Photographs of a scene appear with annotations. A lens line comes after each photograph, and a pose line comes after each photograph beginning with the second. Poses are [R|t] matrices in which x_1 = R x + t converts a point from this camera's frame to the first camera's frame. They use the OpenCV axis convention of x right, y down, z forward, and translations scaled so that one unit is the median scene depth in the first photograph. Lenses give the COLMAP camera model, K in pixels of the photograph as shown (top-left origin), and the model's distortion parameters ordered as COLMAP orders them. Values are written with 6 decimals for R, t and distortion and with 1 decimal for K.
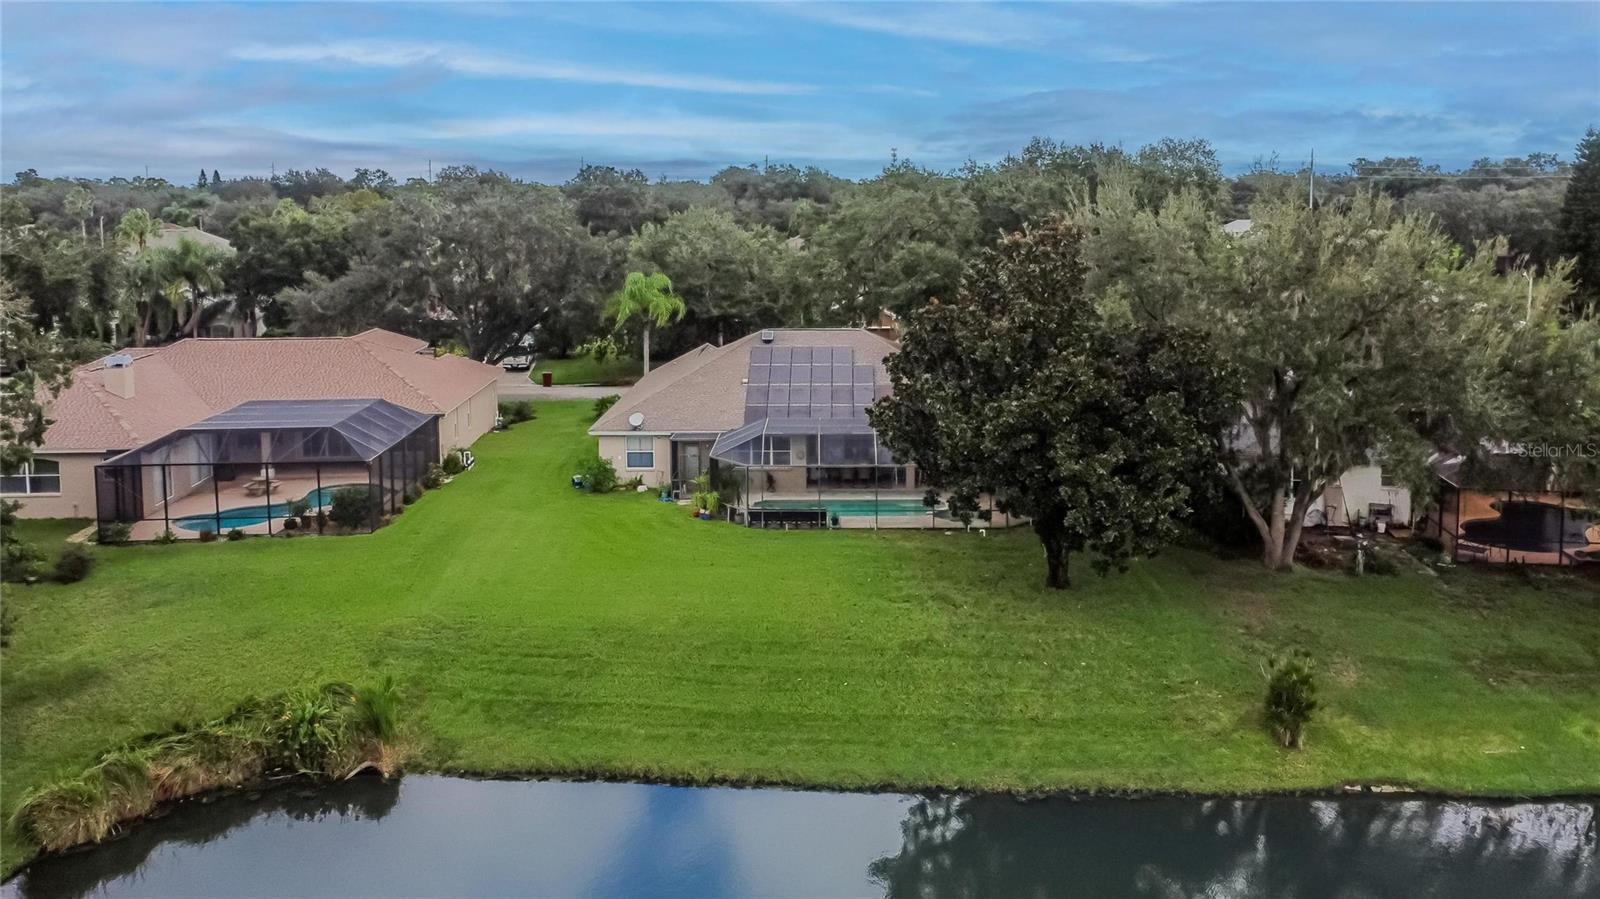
lens RADIAL K [[1231.9, 0, 824.6], [0, 1231.9, 351.6], [0, 0, 1]] dist [0.005491, 0.004378]
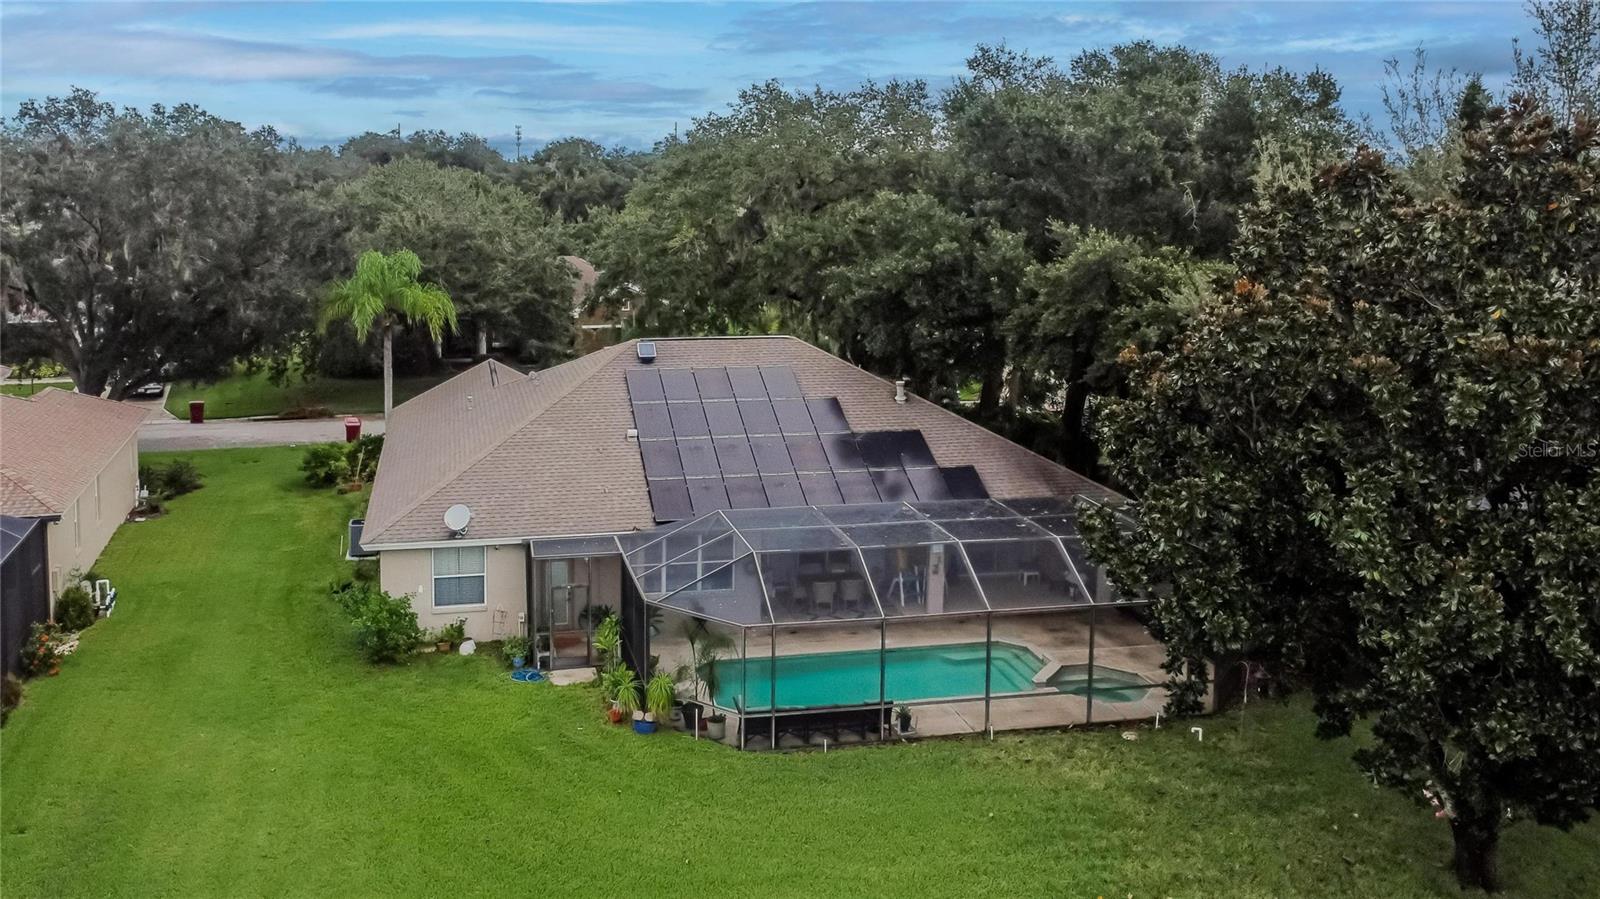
lens RADIAL K [[1287.8, 0, 705.2], [0, 1287.8, 337.9], [0, 0, 1]] dist [0.005564, 0.001065]
pose [[0.979314, -0.014618, 0.201818, -0.161833], [0.015203, 0.999884, -0.001352, -0.020535], [-0.201774, 0.004392, 0.979422, 0.444844]]
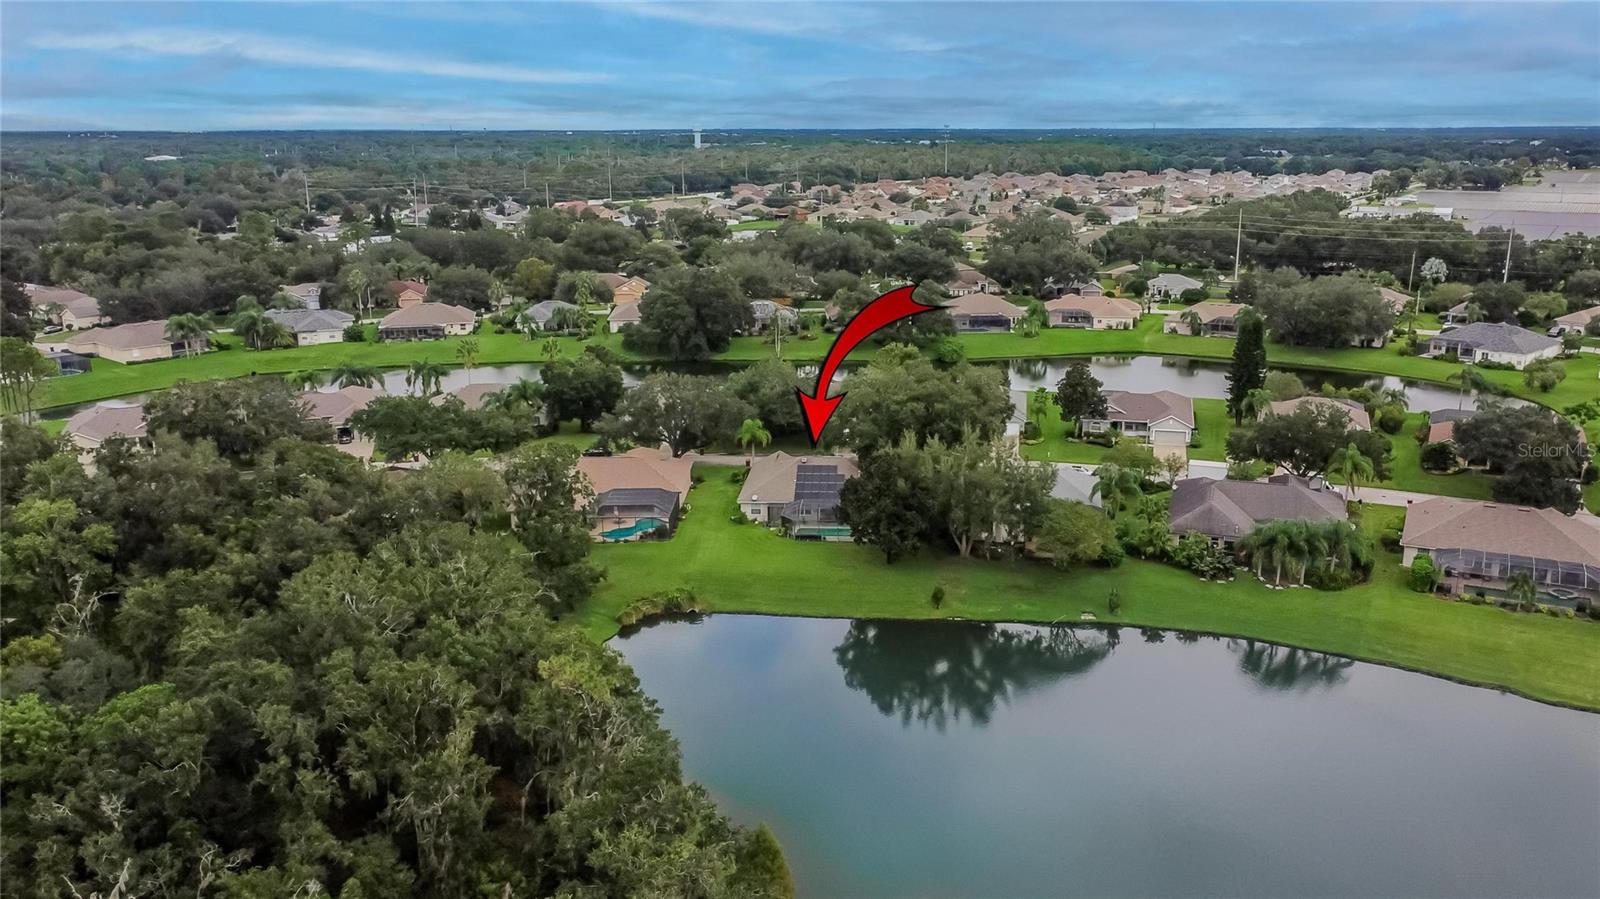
lens RADIAL K [[1174.9, 0, 796.9], [0, 1174.9, 460.3], [0, 0, 1]] dist [0.006799, 0.003445]
pose [[0.997215, 0.009036, -0.074028, 0.135778], [0.001189, 0.990581, 0.136920, -0.391288], [0.074568, -0.136627, 0.987812, -1.585573]]
